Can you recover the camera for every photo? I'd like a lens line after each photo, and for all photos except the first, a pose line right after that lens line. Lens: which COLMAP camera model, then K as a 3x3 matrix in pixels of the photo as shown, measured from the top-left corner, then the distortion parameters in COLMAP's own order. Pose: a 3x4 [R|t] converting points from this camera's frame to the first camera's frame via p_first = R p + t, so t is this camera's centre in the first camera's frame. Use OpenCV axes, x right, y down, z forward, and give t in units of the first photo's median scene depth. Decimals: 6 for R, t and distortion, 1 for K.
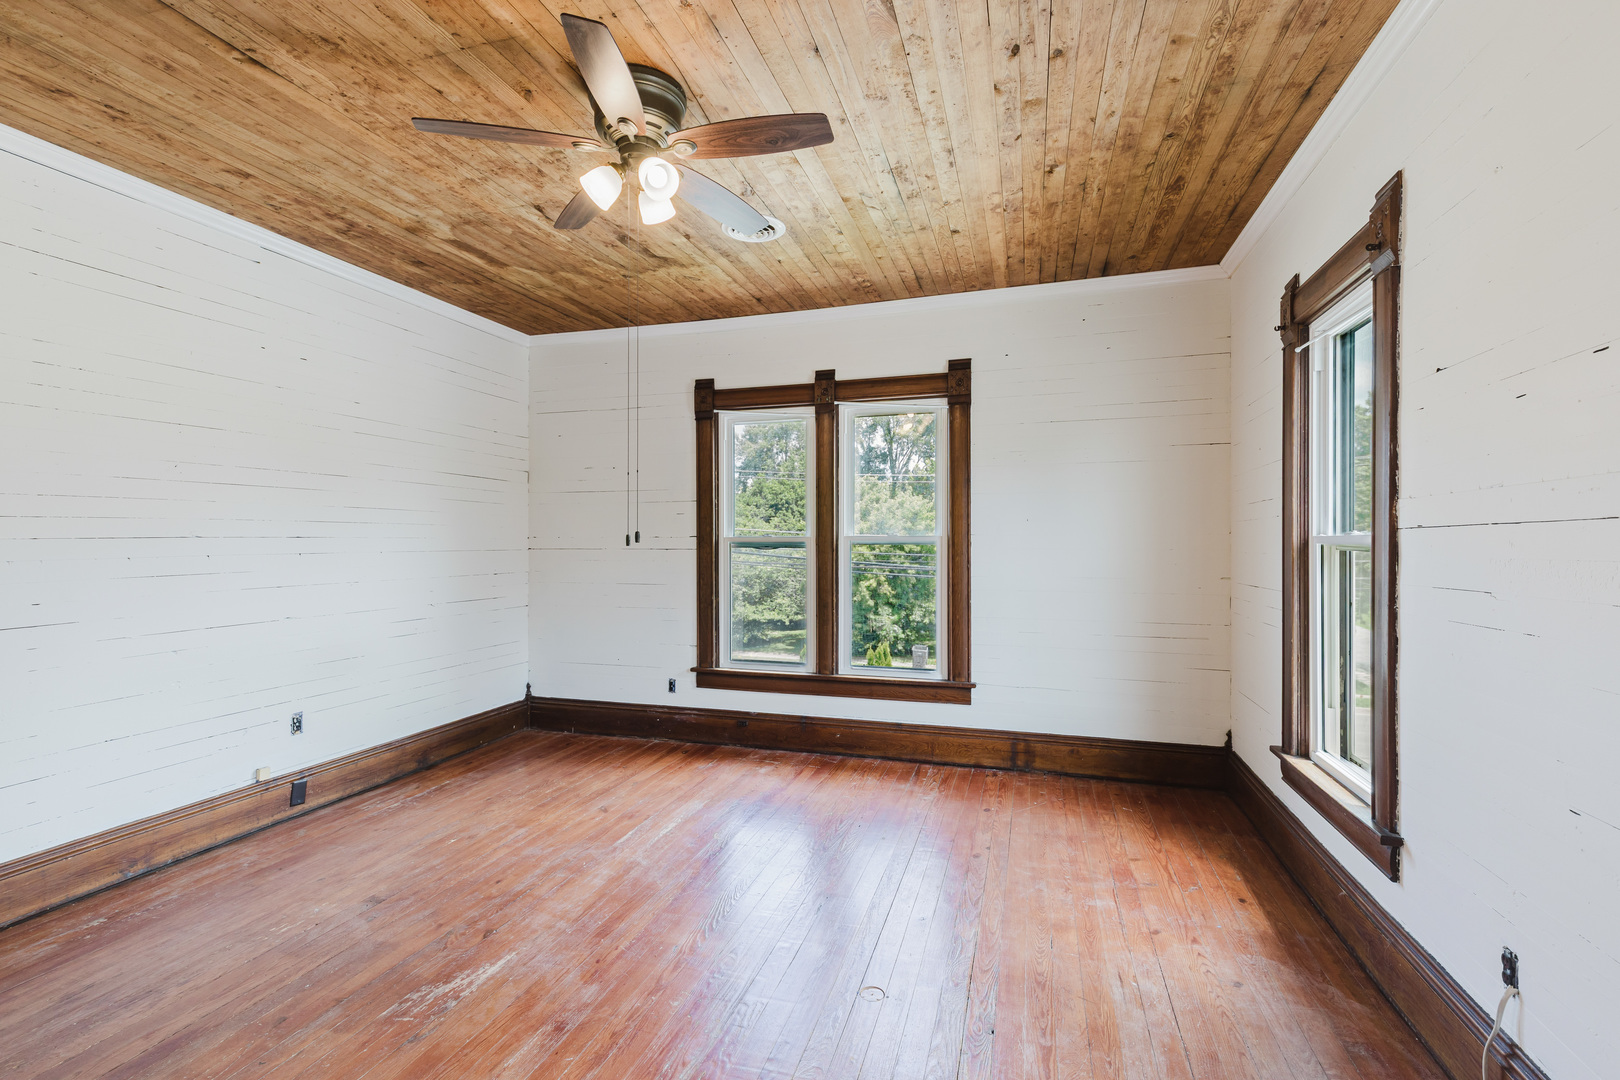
lens RADIAL K [[737.0, 0, 809.0], [0, 737.0, 533.1], [0, 0, 1]] dist [0.002576, -0.000006]
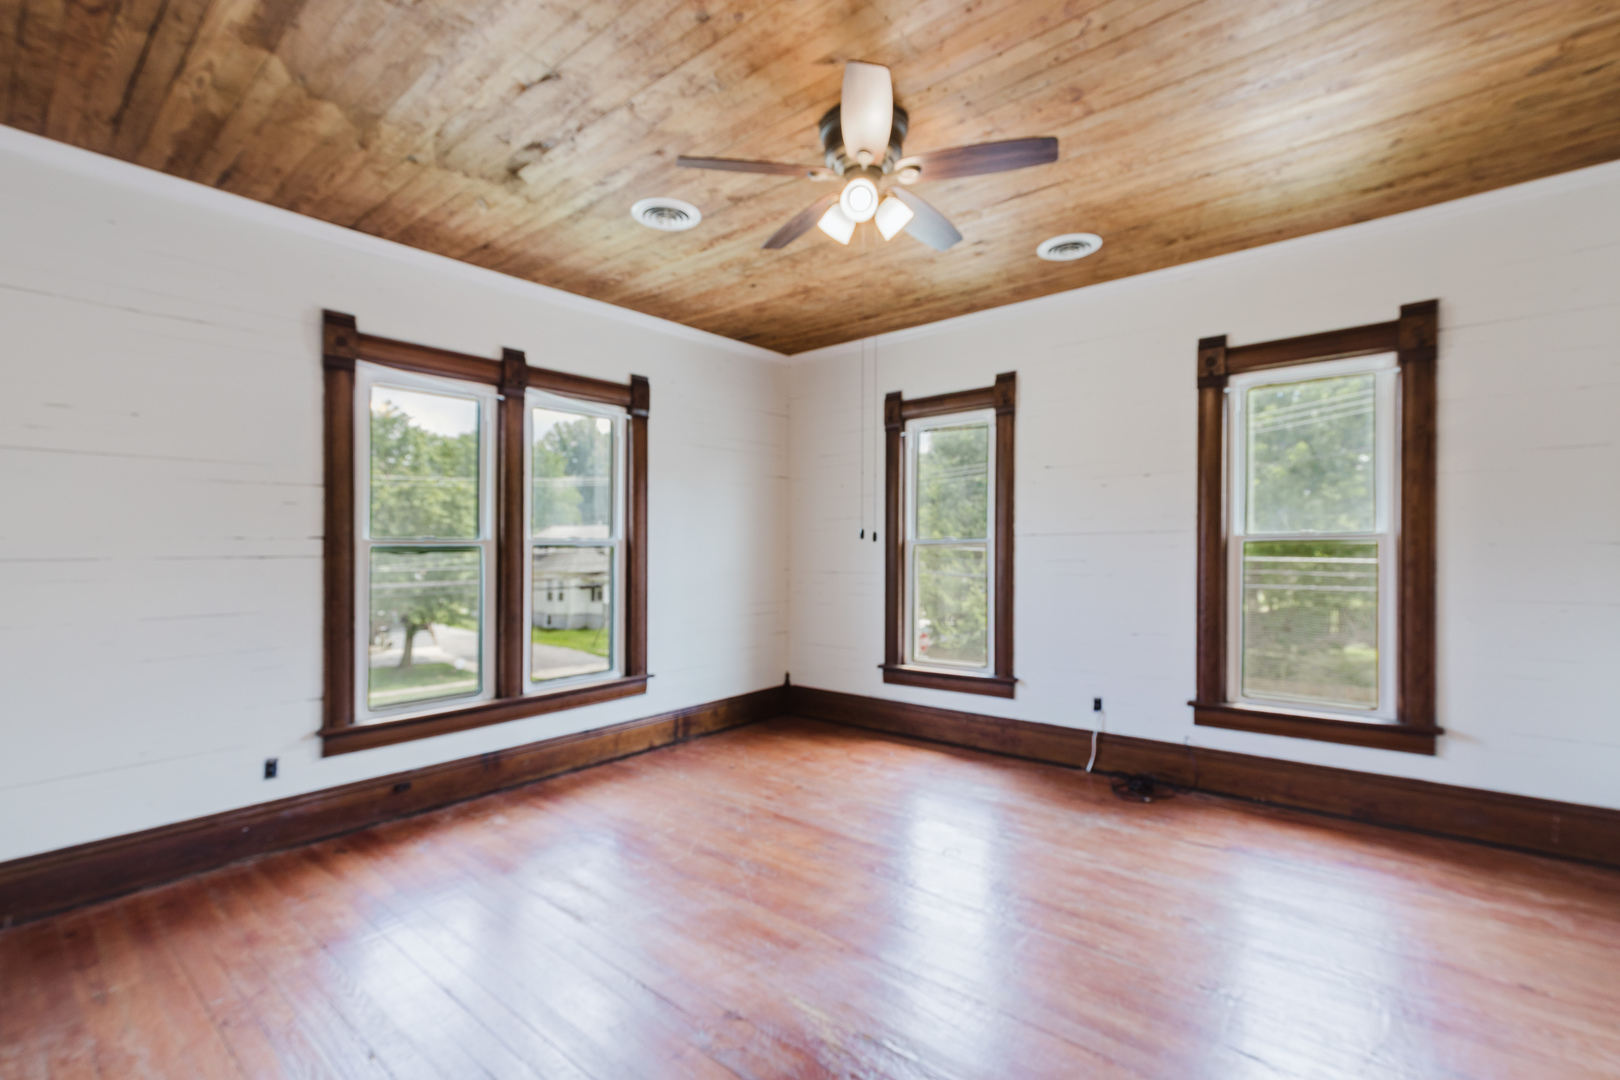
lens RADIAL K [[730.5, 0, 810.0], [0, 730.5, 540.0], [0, 0, 1]] dist [-0.000938, -0.000436]
pose [[0.374566, 0.009509, 0.927151, -0.671448], [0.001041, 0.999942, -0.010676, 0.016115], [-0.927200, 0.004965, 0.374535, 0.359727]]
